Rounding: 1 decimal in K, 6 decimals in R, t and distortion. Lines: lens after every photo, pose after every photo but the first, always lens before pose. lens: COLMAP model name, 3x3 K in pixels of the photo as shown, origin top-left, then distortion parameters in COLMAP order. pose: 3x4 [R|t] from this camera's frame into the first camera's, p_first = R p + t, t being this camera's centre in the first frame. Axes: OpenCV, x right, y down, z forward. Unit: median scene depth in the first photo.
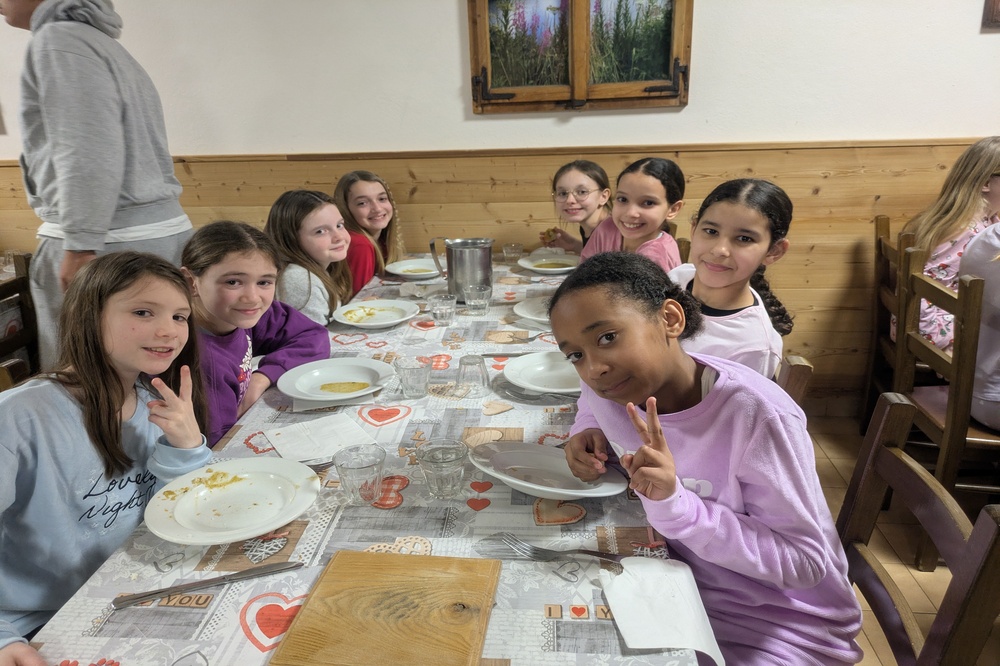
lens RADIAL K [[697.1, 0, 498.8], [0, 697.1, 332.0], [0, 0, 1]] dist [0.005208, -0.002203]
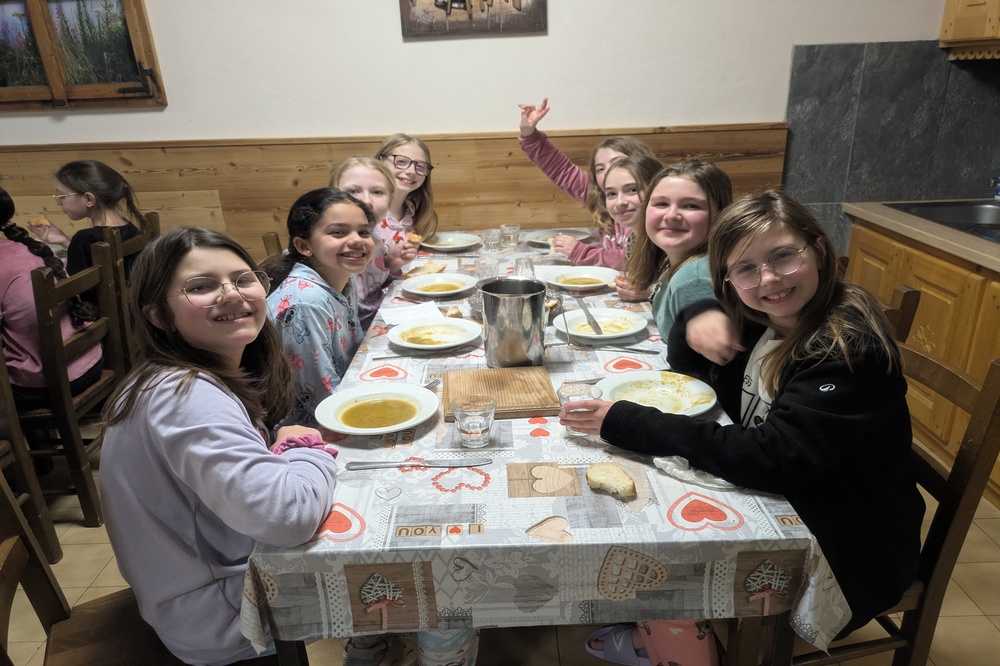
lens RADIAL K [[697.1, 0, 500.6], [0, 697.1, 335.7], [0, 0, 1]] dist [0.005208, -0.002203]
pose [[0.994912, -0.031174, 0.095799, 0.680433], [0.028840, 0.999255, 0.025647, 0.022246], [-0.096527, -0.022754, 0.995070, -0.145549]]
